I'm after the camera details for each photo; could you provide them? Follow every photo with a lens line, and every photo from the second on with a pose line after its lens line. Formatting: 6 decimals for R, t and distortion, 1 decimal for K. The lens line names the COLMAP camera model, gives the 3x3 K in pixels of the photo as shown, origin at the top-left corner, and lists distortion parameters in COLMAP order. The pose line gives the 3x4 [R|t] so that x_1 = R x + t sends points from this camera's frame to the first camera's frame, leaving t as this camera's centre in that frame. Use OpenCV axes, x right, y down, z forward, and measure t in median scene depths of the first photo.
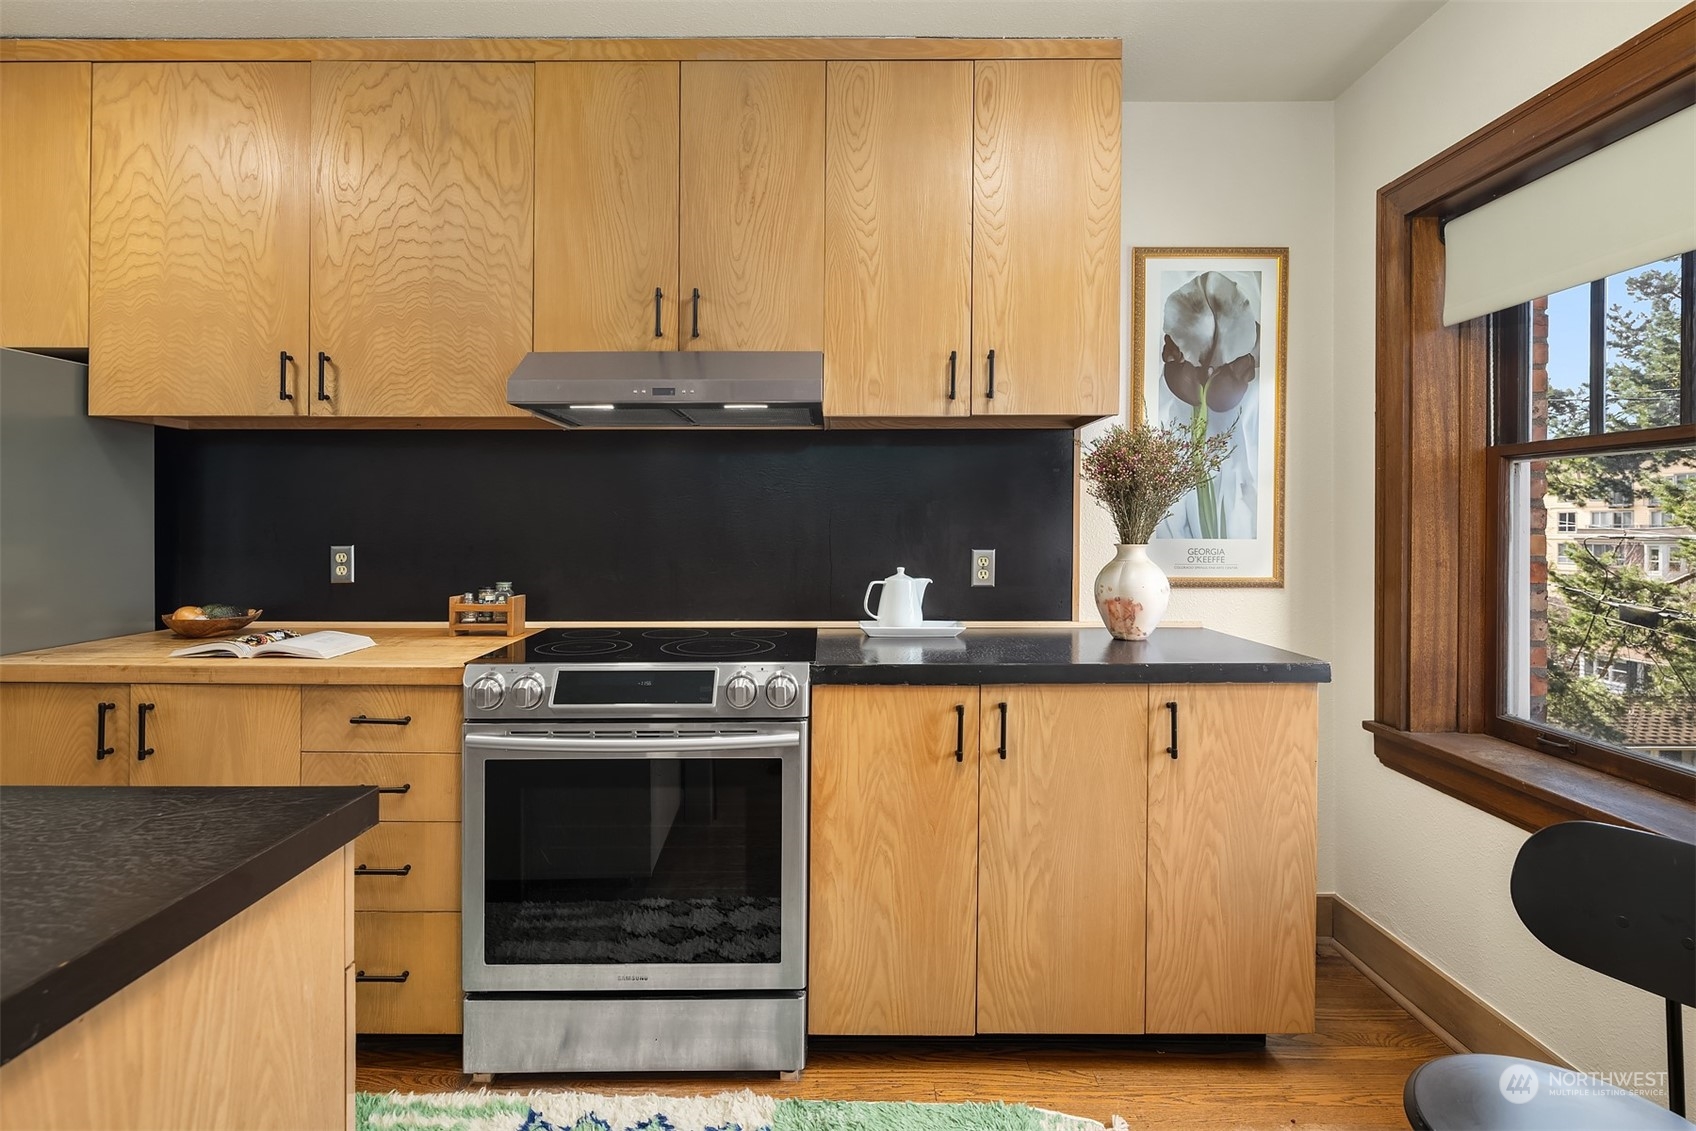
lens RADIAL K [[853.0, 0, 851.9], [0, 853.0, 520.7], [0, 0, 1]] dist [-0.000023, -0.000127]
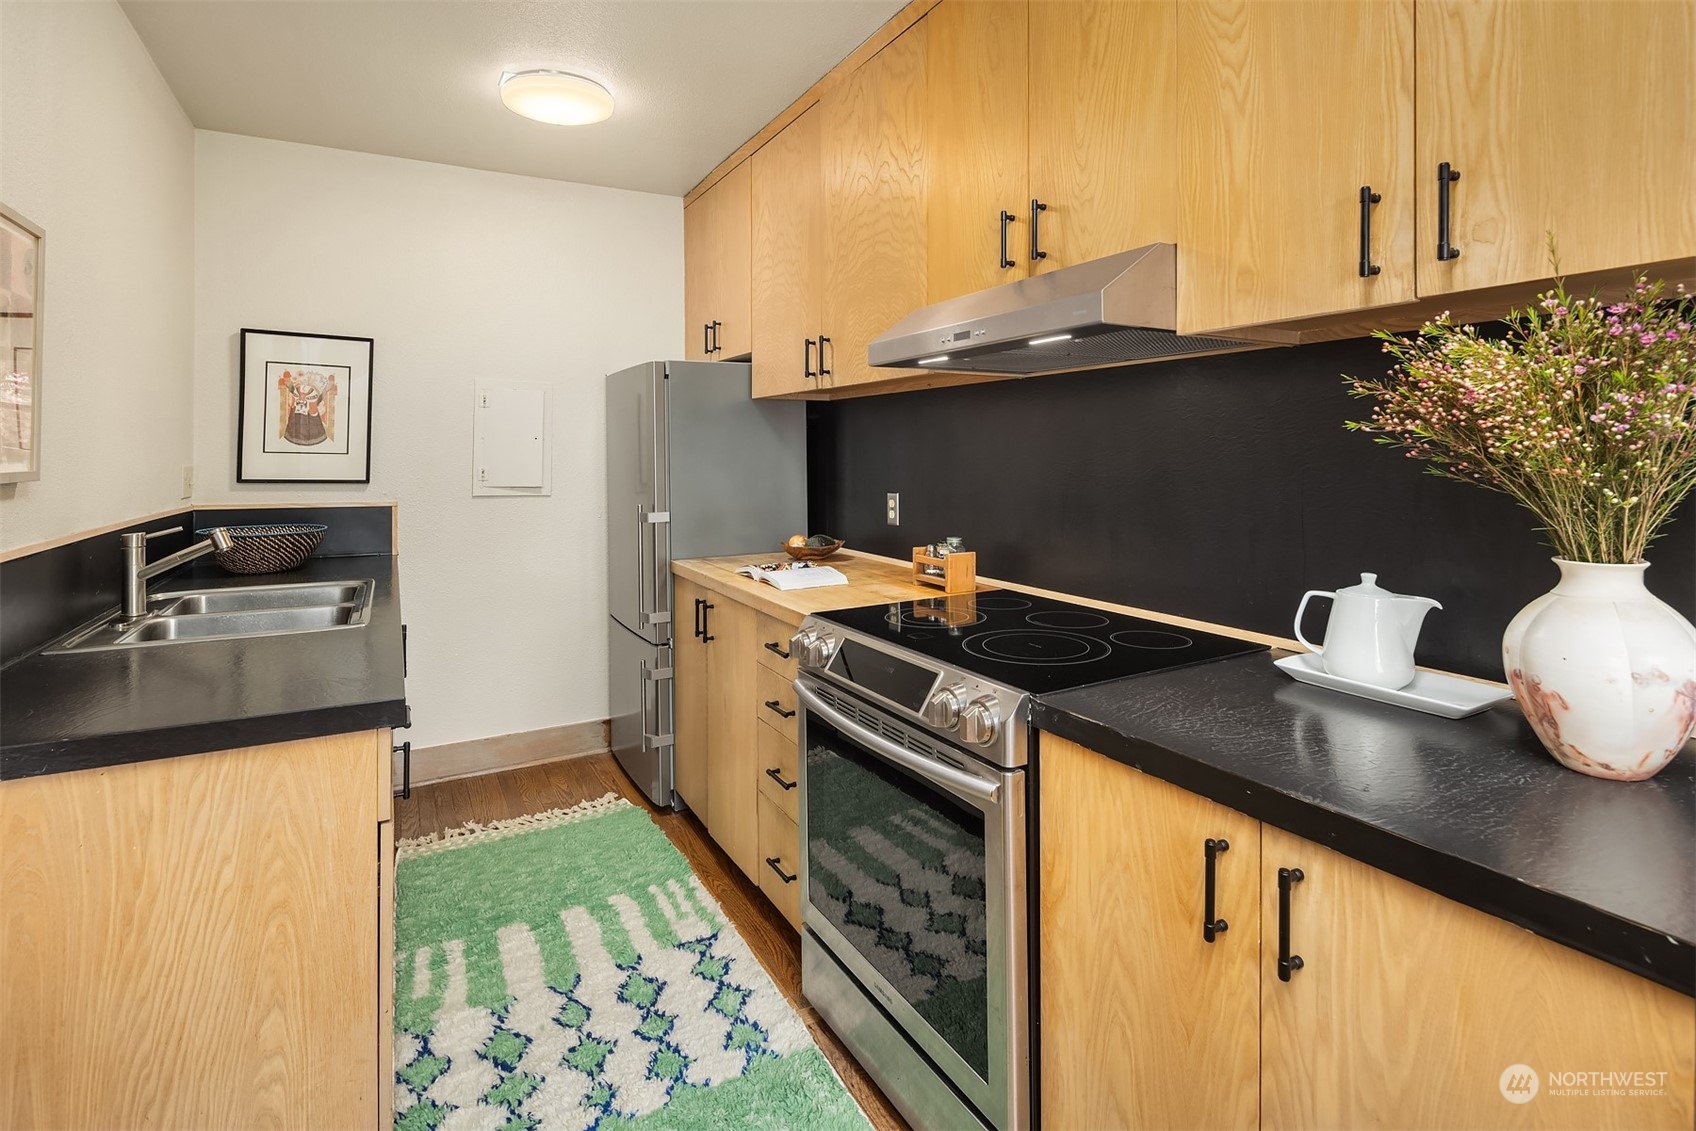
lens RADIAL K [[833.0, 0, 844.9], [0, 833.0, 447.0], [0, 0, 1]] dist [-0.000175, -0.001260]
pose [[0.468033, -0.005535, -0.883694, 0.430767], [0.004451, 0.999982, -0.003906, -0.033780], [0.883700, -0.002105, 0.468049, 0.465004]]
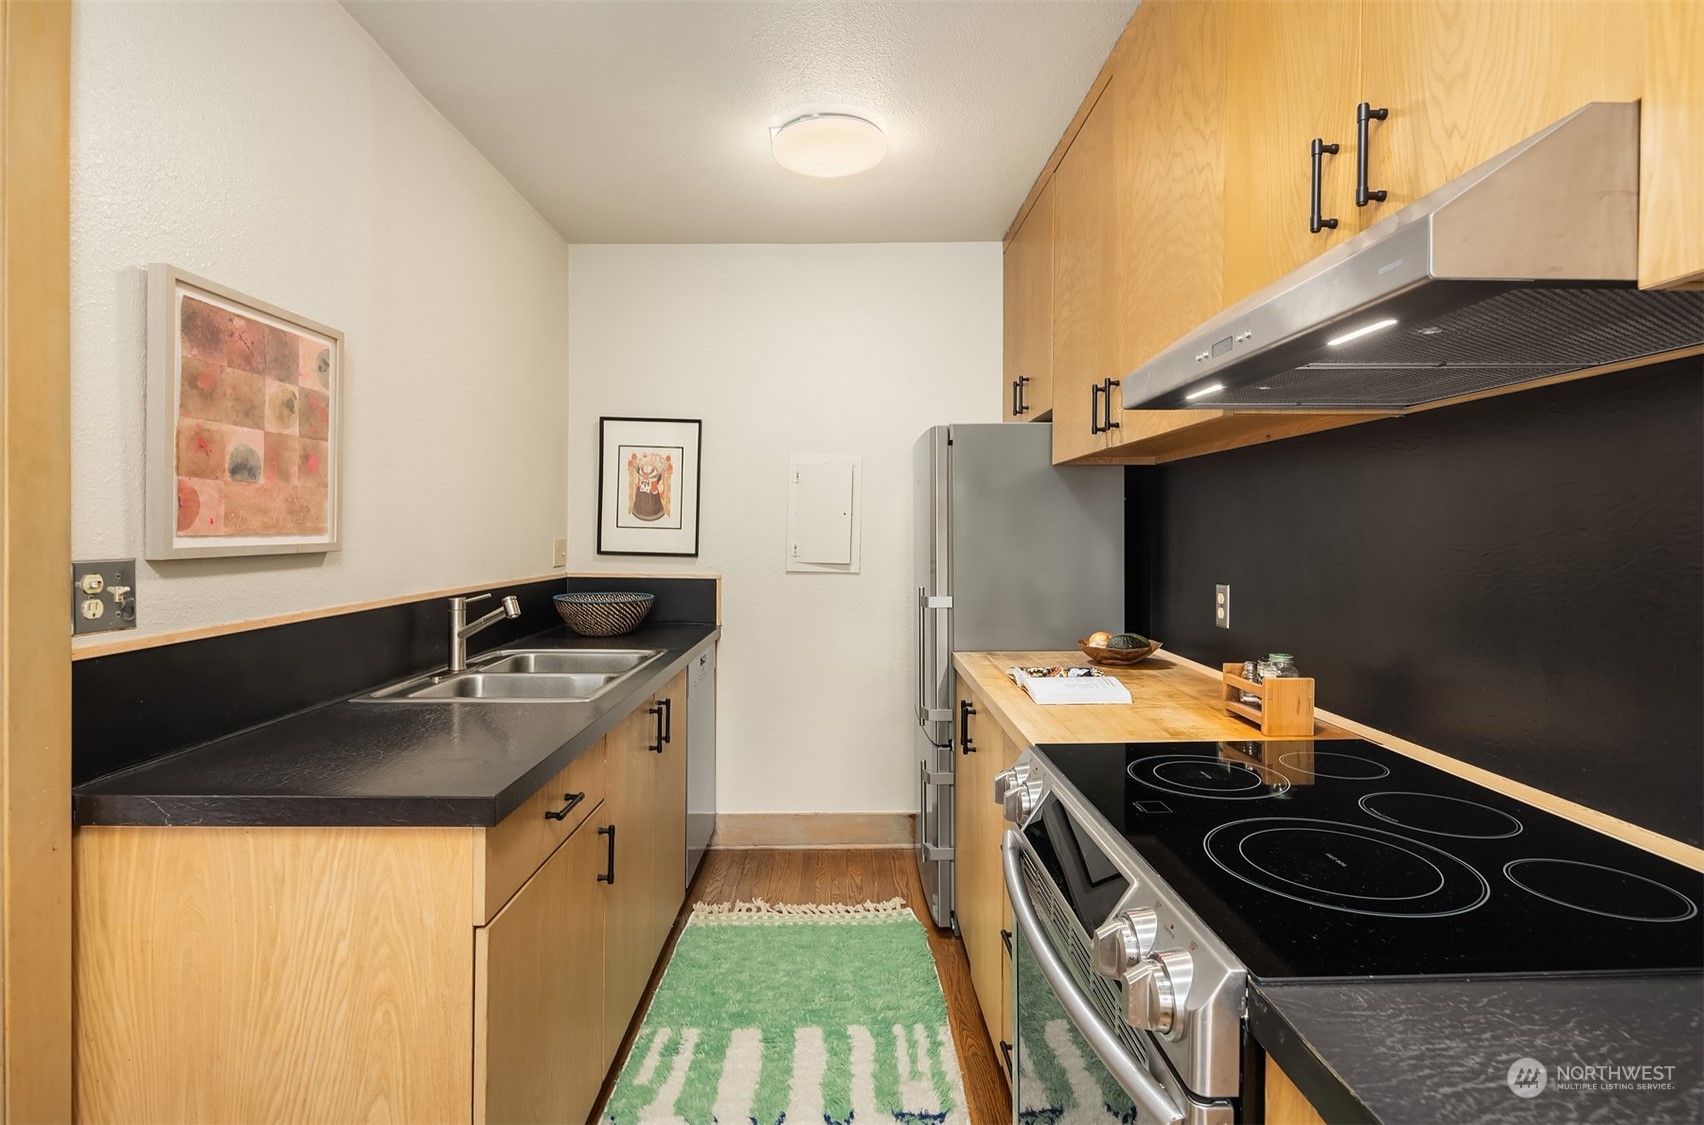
lens RADIAL K [[835.2, 0, 844.2], [0, 835.2, 536.6], [0, 0, 1]] dist [0.013768, -0.009503]
pose [[-0.010901, 0.011364, -0.999876, 0.293768], [0.001615, 0.999934, 0.011347, -0.033954], [0.999939, -0.001491, -0.010918, 0.709031]]
